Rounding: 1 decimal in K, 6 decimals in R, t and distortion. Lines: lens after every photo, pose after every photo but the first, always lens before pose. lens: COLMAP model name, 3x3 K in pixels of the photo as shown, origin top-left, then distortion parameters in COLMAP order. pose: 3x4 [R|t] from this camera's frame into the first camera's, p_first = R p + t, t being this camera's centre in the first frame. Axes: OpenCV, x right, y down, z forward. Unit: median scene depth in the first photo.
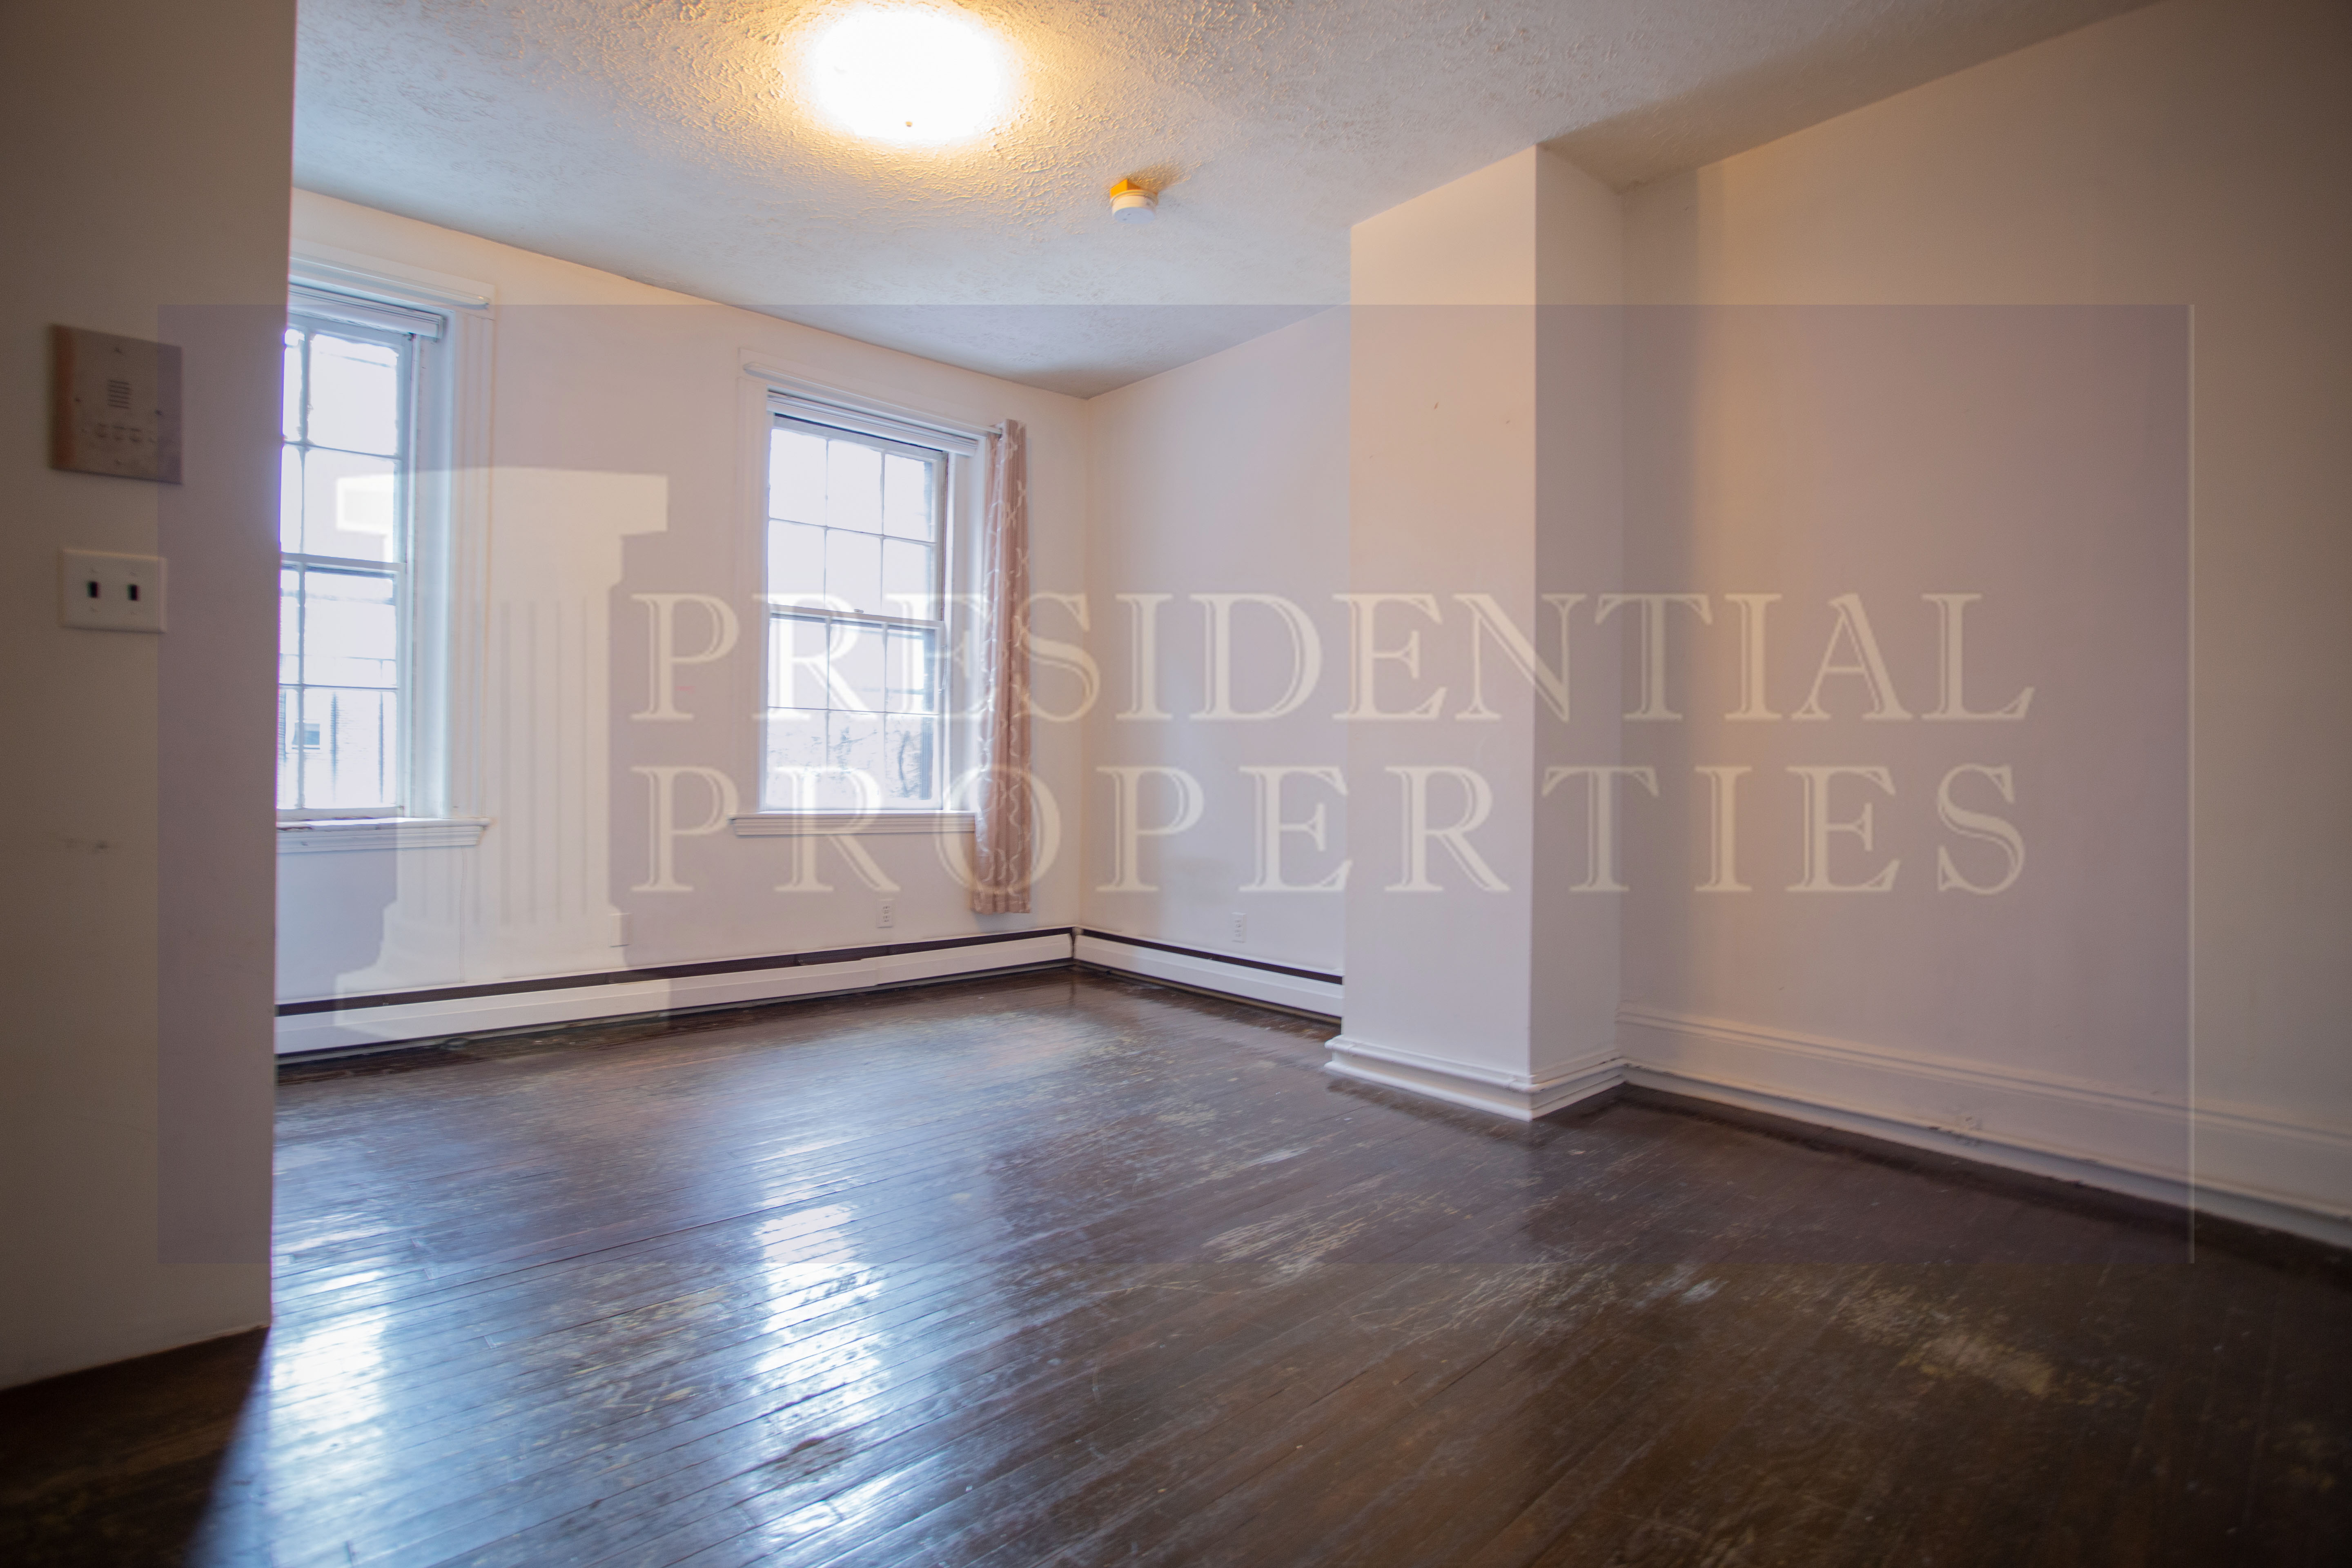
lens RADIAL K [[1152.2, 0, 1176.0], [0, 1152.2, 784.0], [0, 0, 1]] dist [-0.023129, 0.000212]
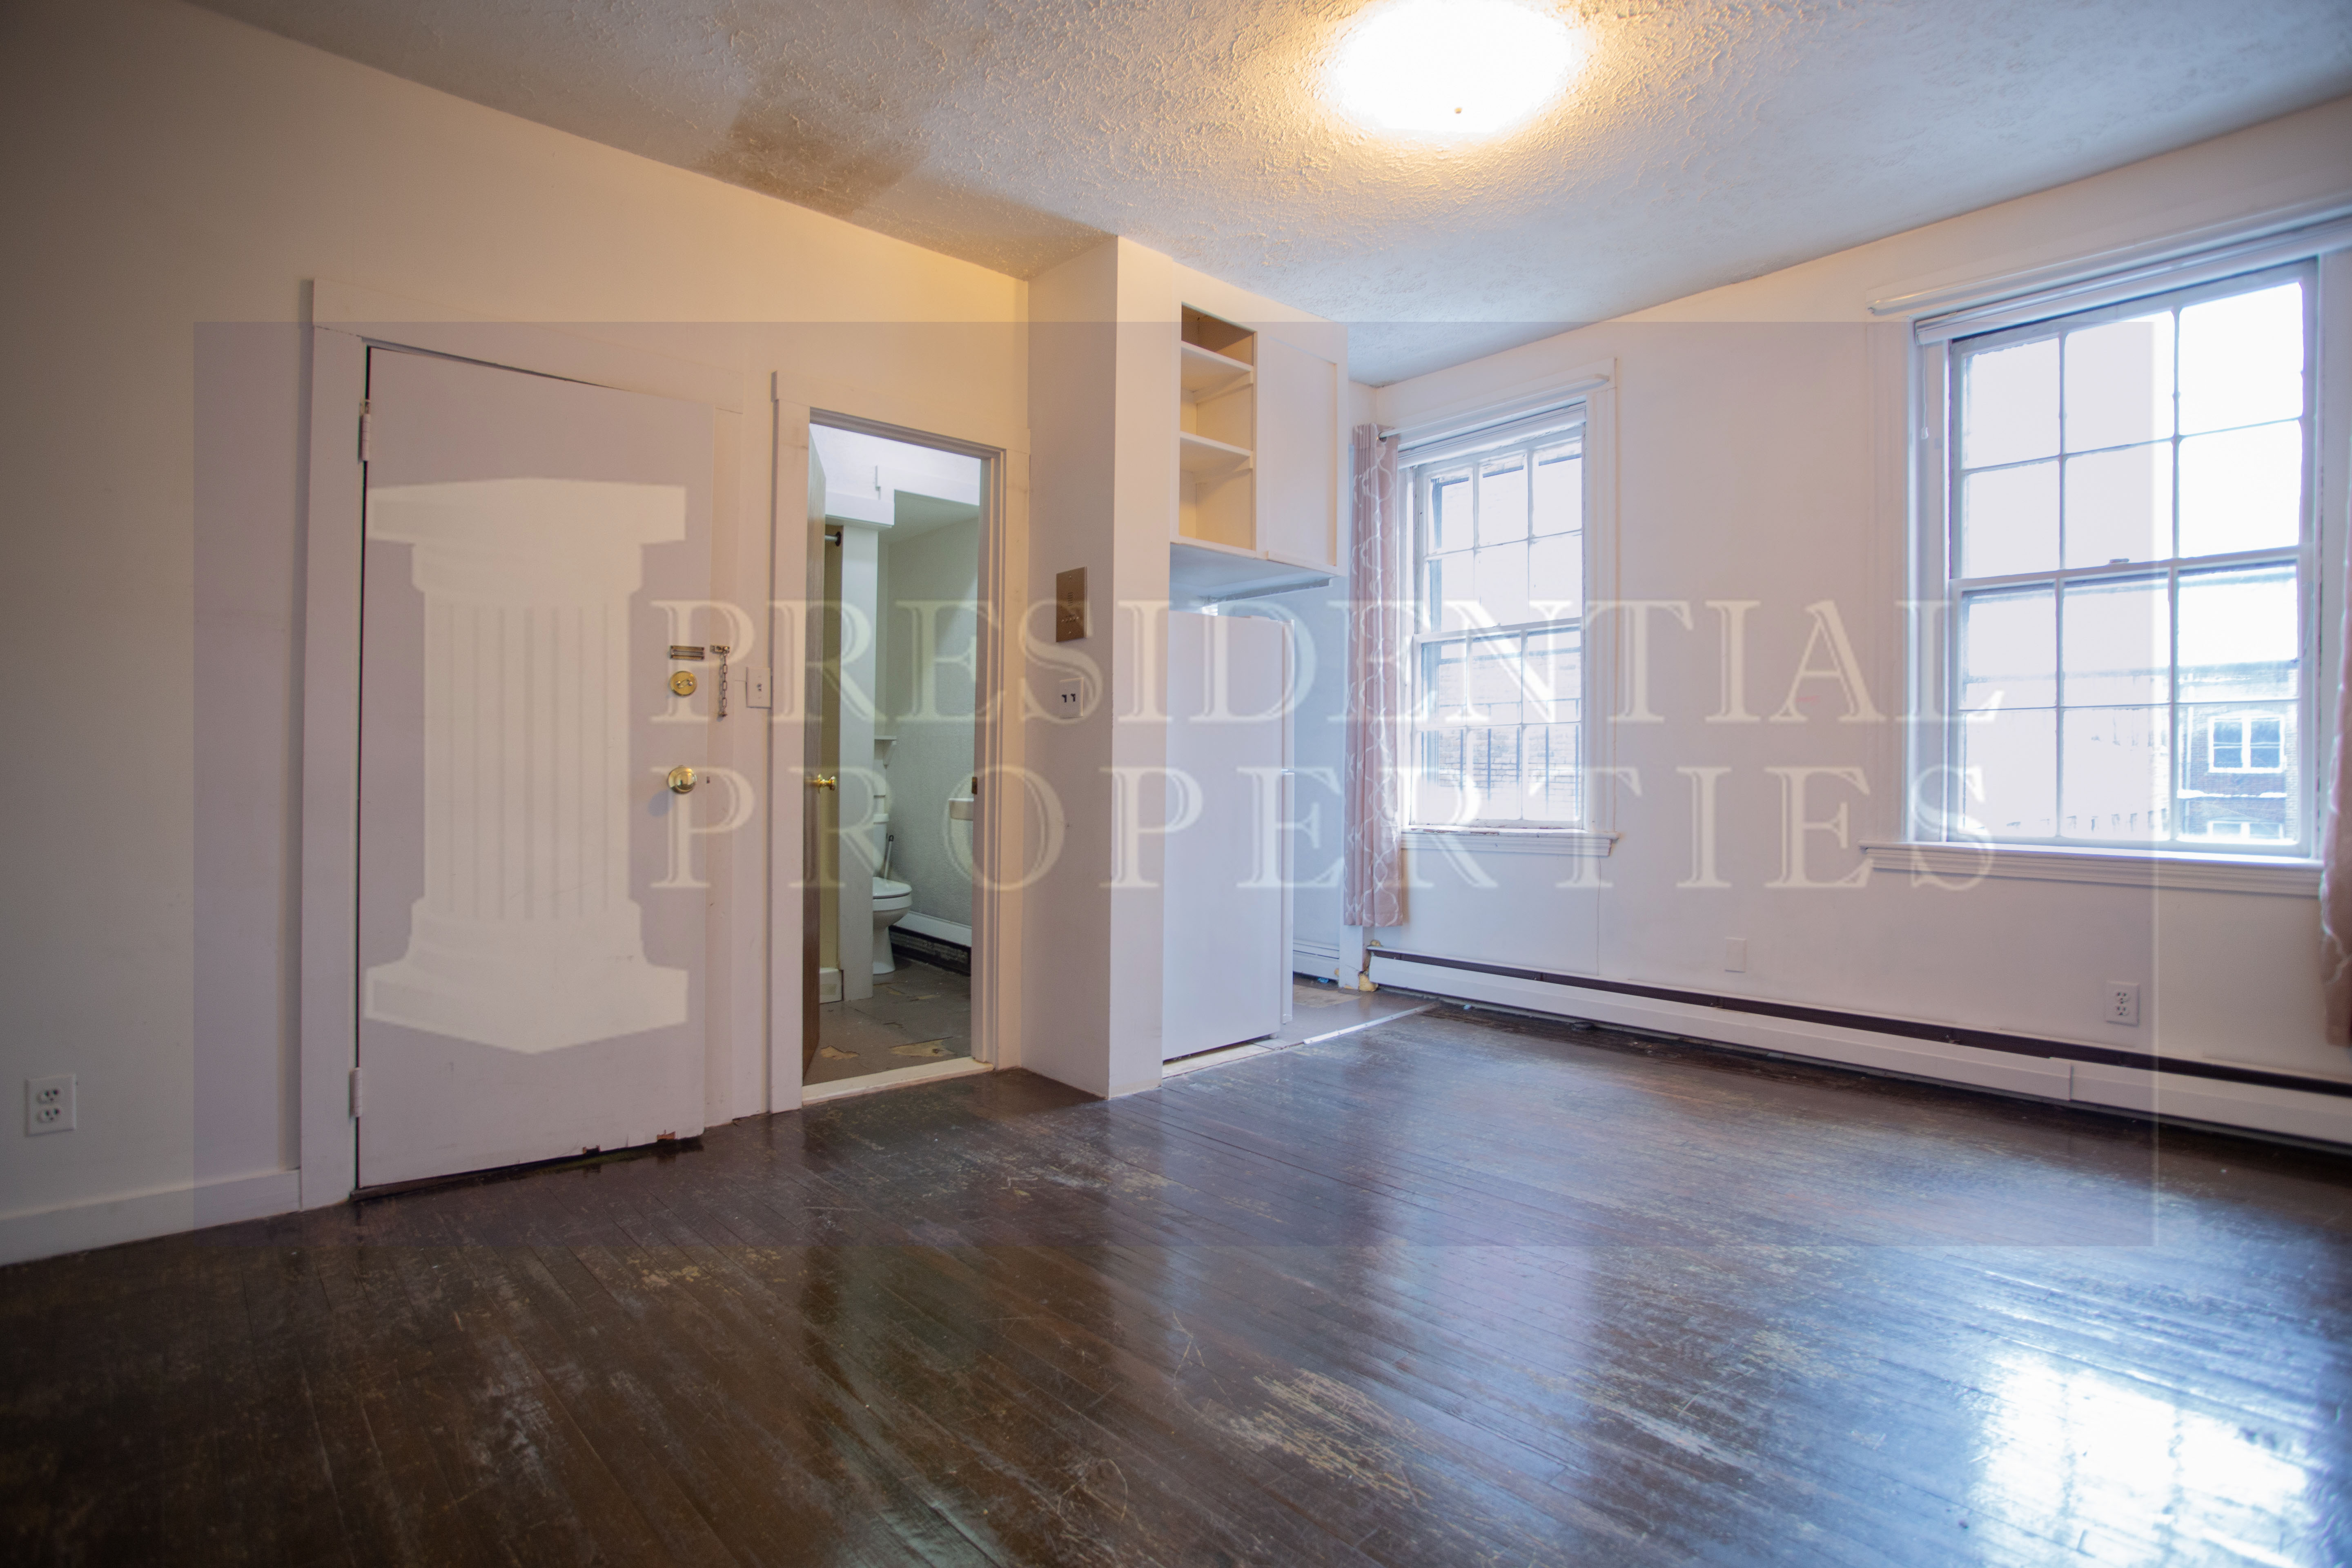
lens RADIAL K [[1152.2, 0, 1176.0], [0, 1152.2, 784.0], [0, 0, 1]] dist [-0.023129, 0.000212]
pose [[0.005710, -0.000003, -0.999984, 0.654482], [-0.015283, 0.999883, -0.000090, -0.012123], [0.999867, 0.015284, 0.005709, 0.699030]]
